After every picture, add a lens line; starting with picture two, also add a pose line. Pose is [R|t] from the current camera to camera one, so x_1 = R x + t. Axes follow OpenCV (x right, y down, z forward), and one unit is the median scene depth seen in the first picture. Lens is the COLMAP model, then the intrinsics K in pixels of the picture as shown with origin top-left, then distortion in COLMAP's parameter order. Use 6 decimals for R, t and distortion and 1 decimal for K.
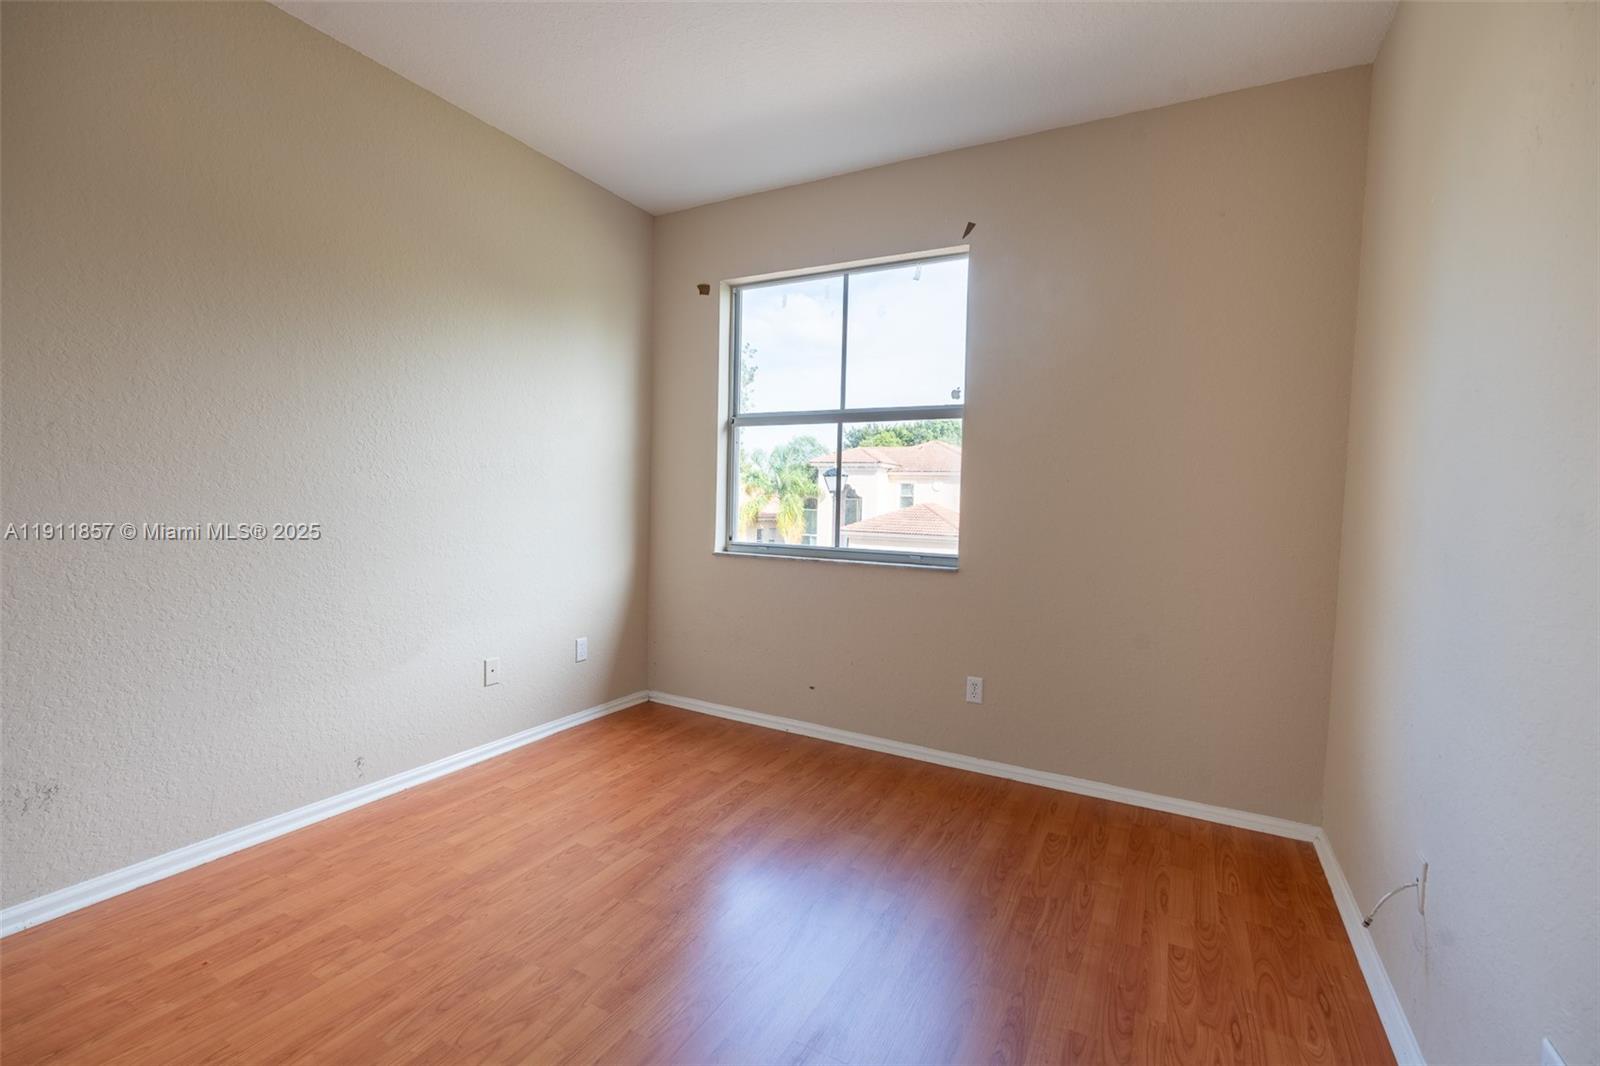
lens RADIAL K [[714.7, 0, 805.8], [0, 714.7, 535.2], [0, 0, 1]] dist [0.003603, 0.000254]
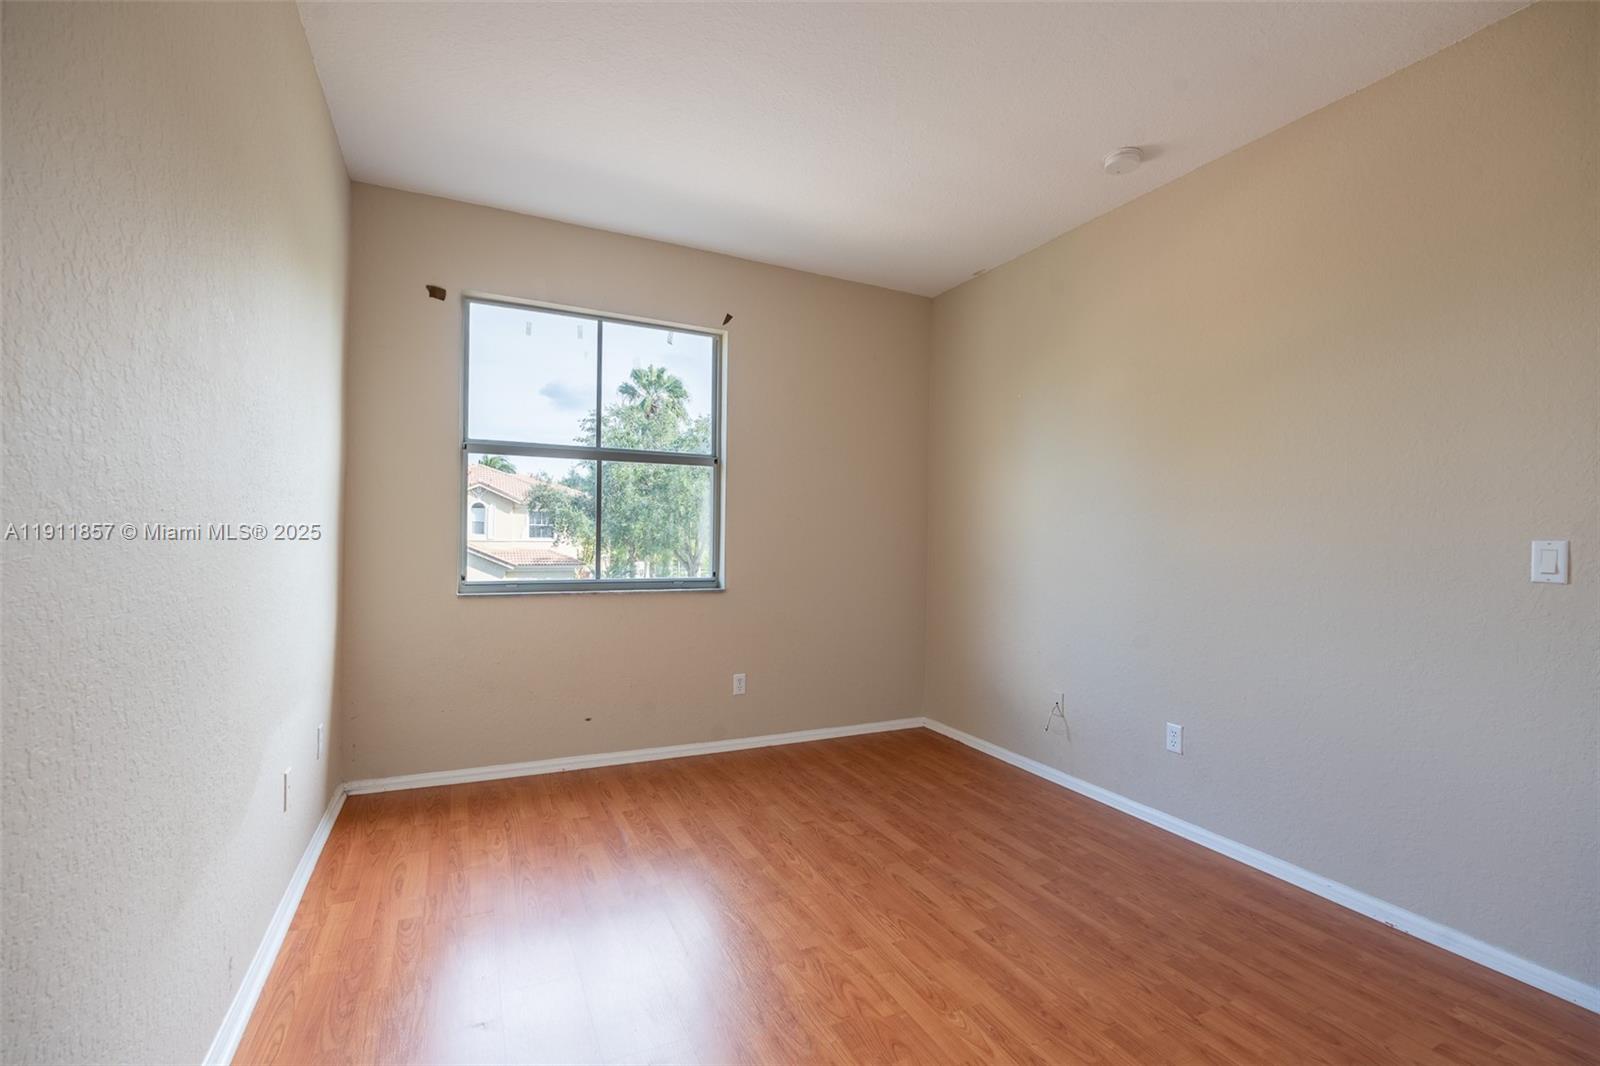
lens RADIAL K [[714.7, 0, 805.8], [0, 714.7, 535.2], [0, 0, 1]] dist [0.003603, 0.000254]
pose [[0.566924, -0.015914, 0.823616, -0.728497], [0.039954, 0.999168, -0.008196, -0.030392], [-0.822800, 0.037553, 0.567089, 0.182044]]
